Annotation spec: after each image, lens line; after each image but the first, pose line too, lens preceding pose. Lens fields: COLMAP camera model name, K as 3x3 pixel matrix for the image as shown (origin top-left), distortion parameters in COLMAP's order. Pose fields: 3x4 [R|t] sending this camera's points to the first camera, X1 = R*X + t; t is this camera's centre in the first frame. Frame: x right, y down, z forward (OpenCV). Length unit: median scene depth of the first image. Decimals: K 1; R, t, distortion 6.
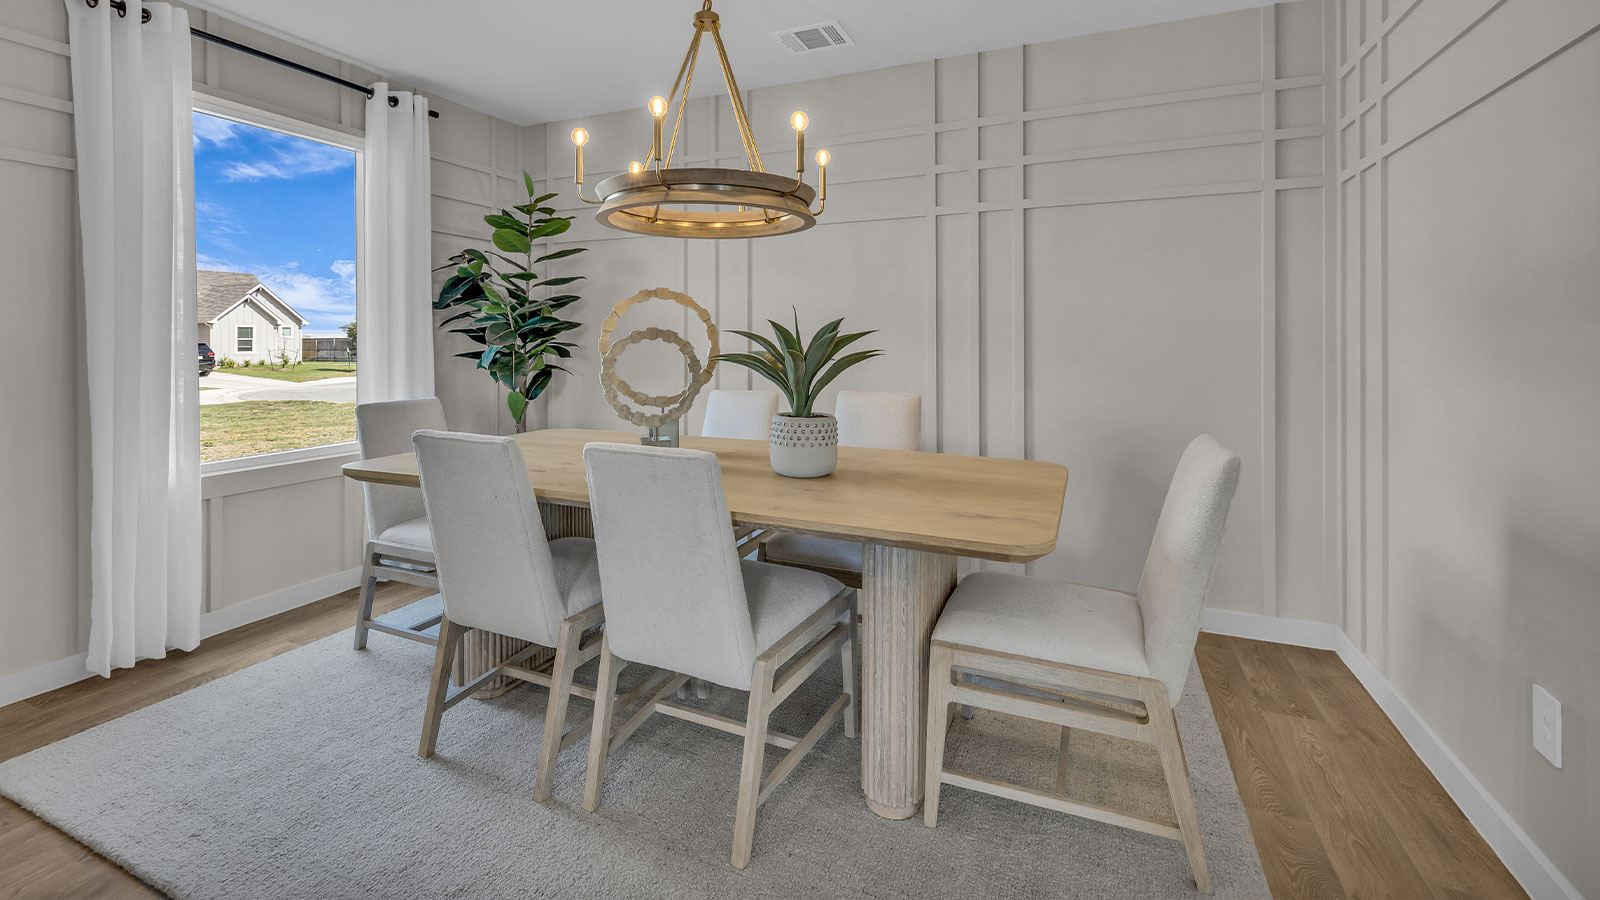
lens RADIAL K [[693.8, 0, 787.1], [0, 693.8, 340.9], [0, 0, 1]] dist [0.001129, 0.000280]
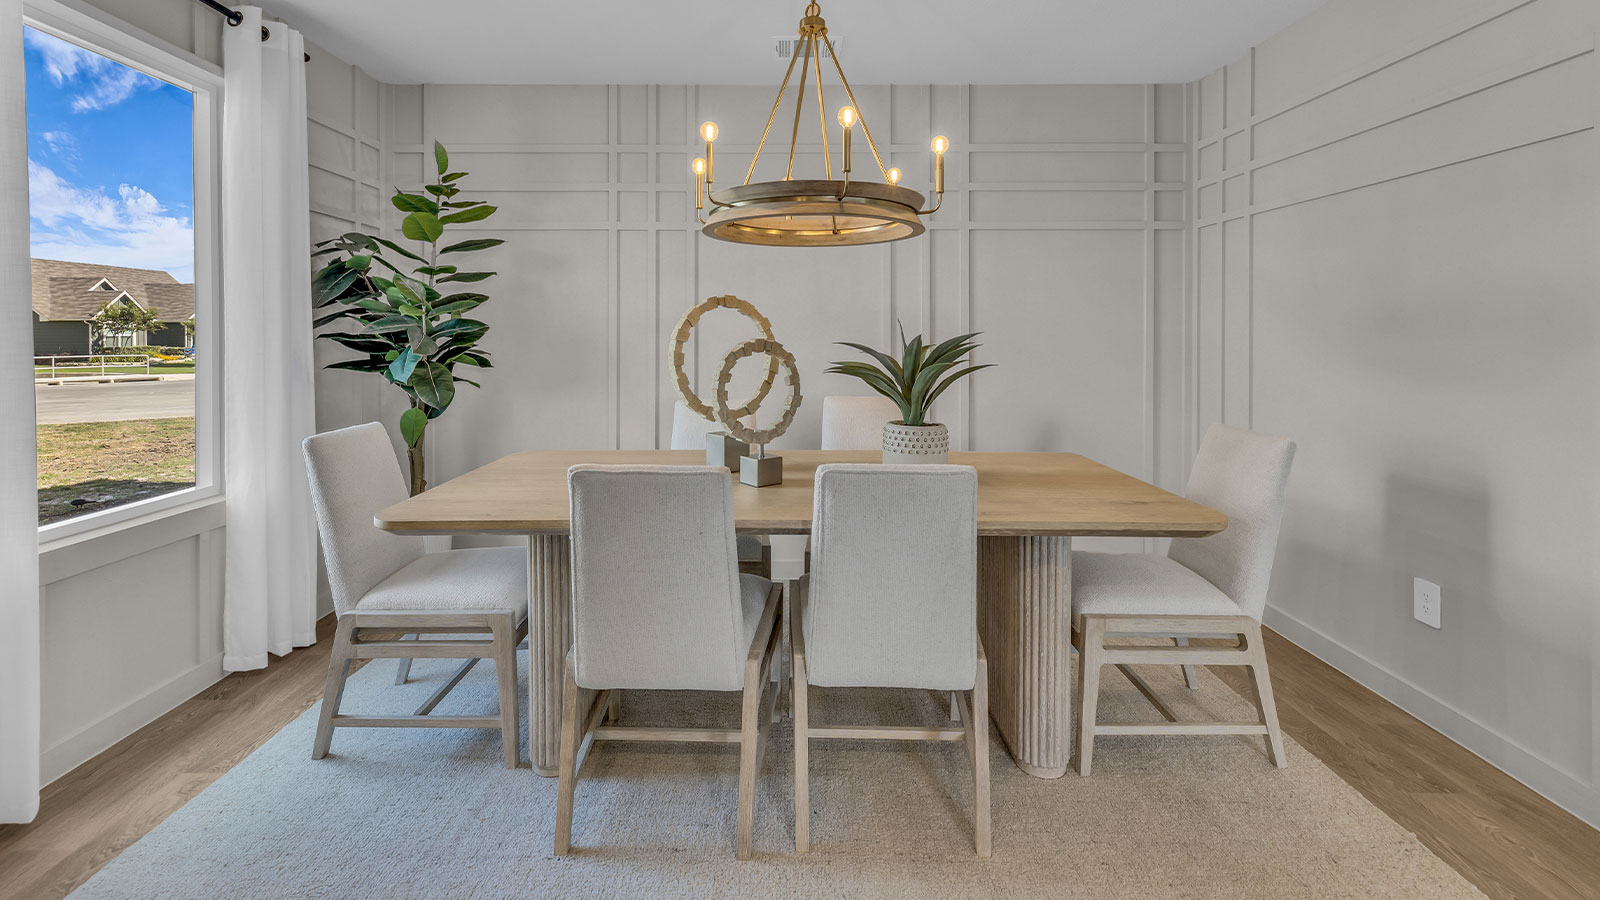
lens RADIAL K [[693.8, 0, 787.1], [0, 693.8, 340.9], [0, 0, 1]] dist [0.001129, 0.000280]
pose [[0.914620, -0.003165, 0.404303, -0.453519], [0.000173, 0.999972, 0.007436, -0.020128], [-0.404316, -0.006732, 0.914595, 0.095952]]
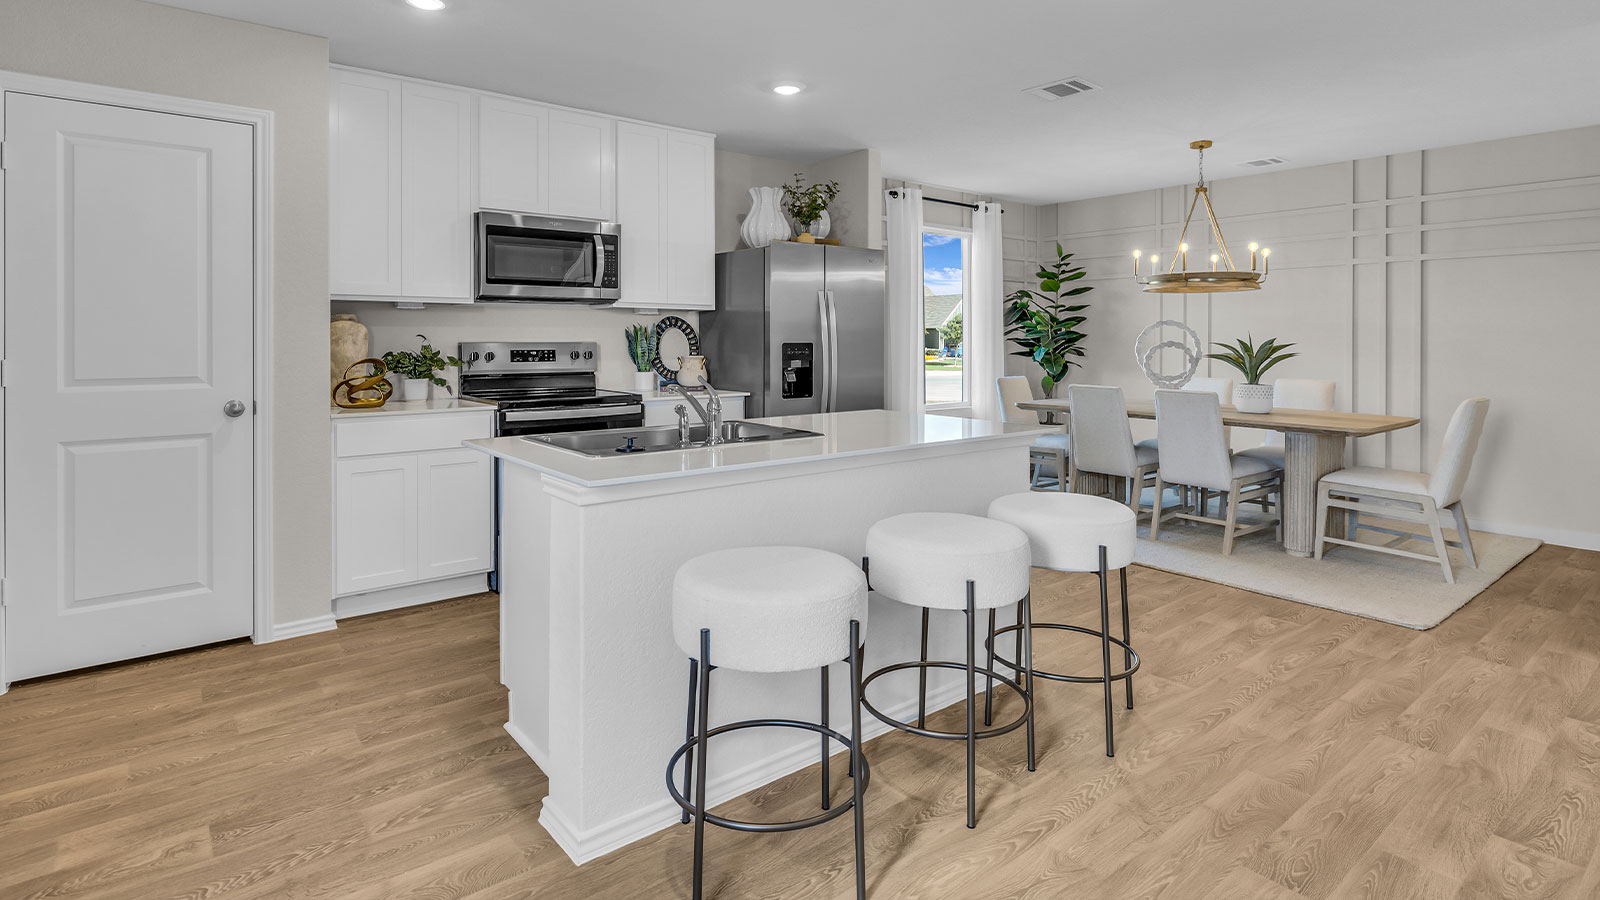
lens RADIAL K [[818.9, 0, 786.2], [0, 818.9, 343.1], [0, 0, 1]] dist [0.001874, 0.001003]
pose [[0.887335, 0.005348, -0.461095, -0.068771], [-0.003700, 0.999983, 0.004478, -0.016971], [0.461111, -0.002267, 0.887339, -1.412814]]
